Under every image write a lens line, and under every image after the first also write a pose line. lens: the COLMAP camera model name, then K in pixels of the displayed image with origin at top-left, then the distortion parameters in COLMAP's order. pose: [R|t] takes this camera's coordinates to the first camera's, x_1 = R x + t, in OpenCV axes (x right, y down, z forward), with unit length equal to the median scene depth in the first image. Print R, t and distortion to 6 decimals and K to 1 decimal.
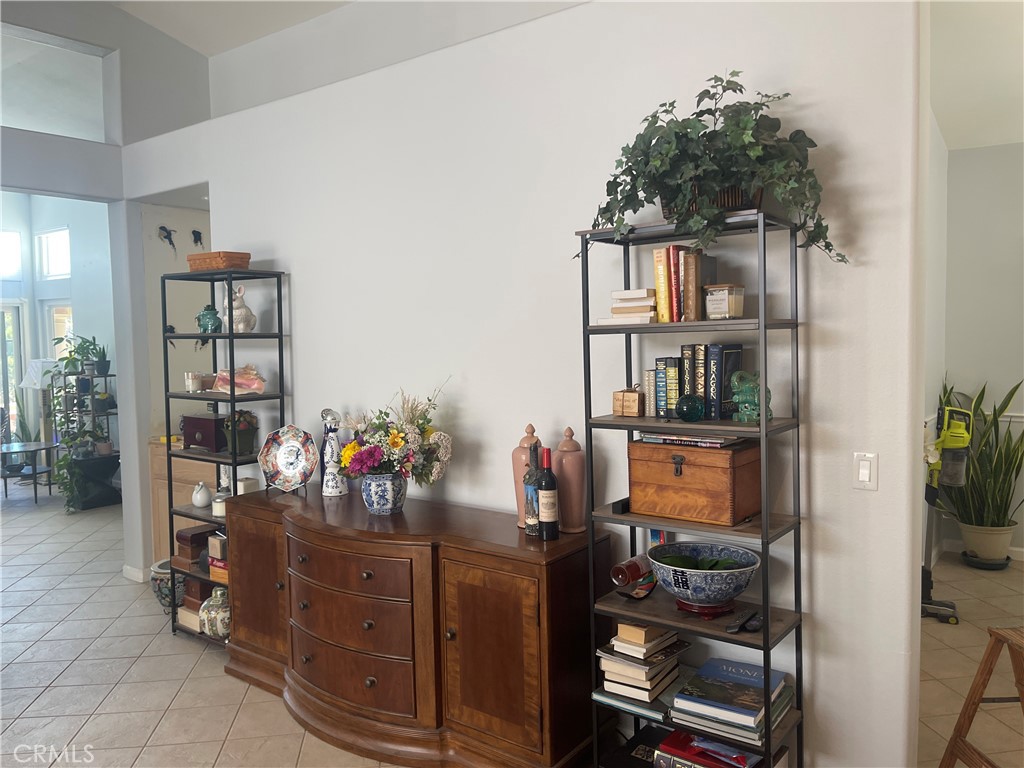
lens RADIAL K [[779.7, 0, 516.9], [0, 779.7, 391.3], [0, 0, 1]] dist [0.071150, -0.086768]
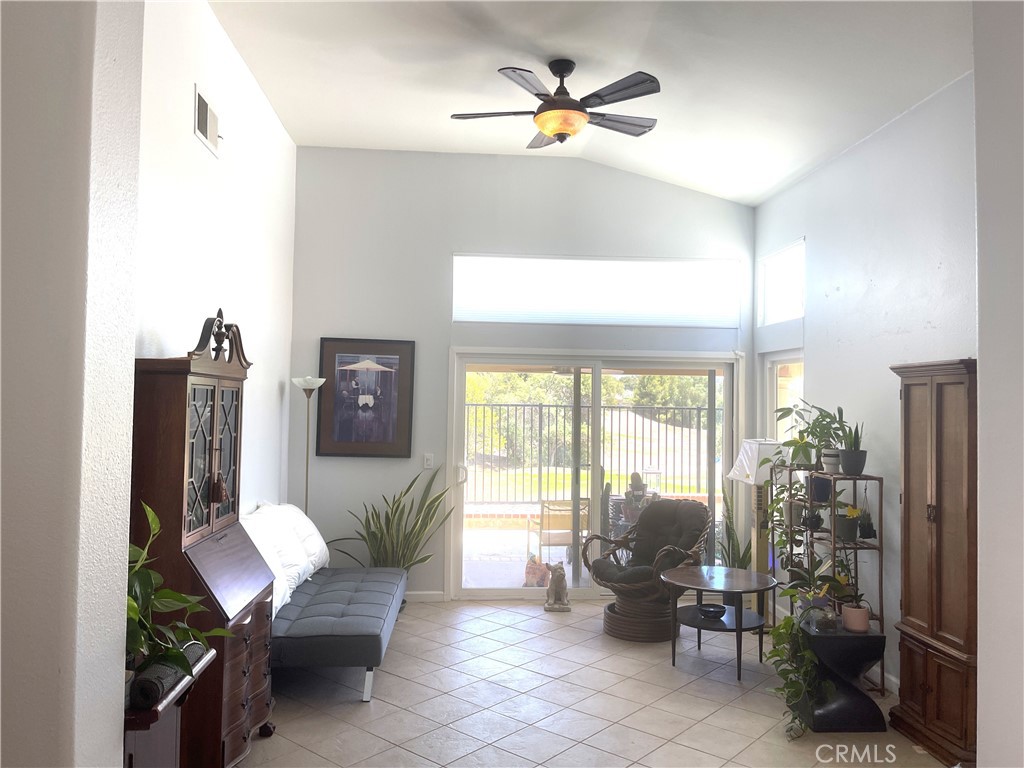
lens RADIAL K [[779.7, 0, 516.9], [0, 779.7, 391.3], [0, 0, 1]] dist [0.071150, -0.086768]
pose [[0.666614, 0.004076, -0.745392, -0.254500], [-0.066519, 0.996321, -0.054040, -0.033317], [0.742429, 0.085607, 0.664433, 0.423689]]
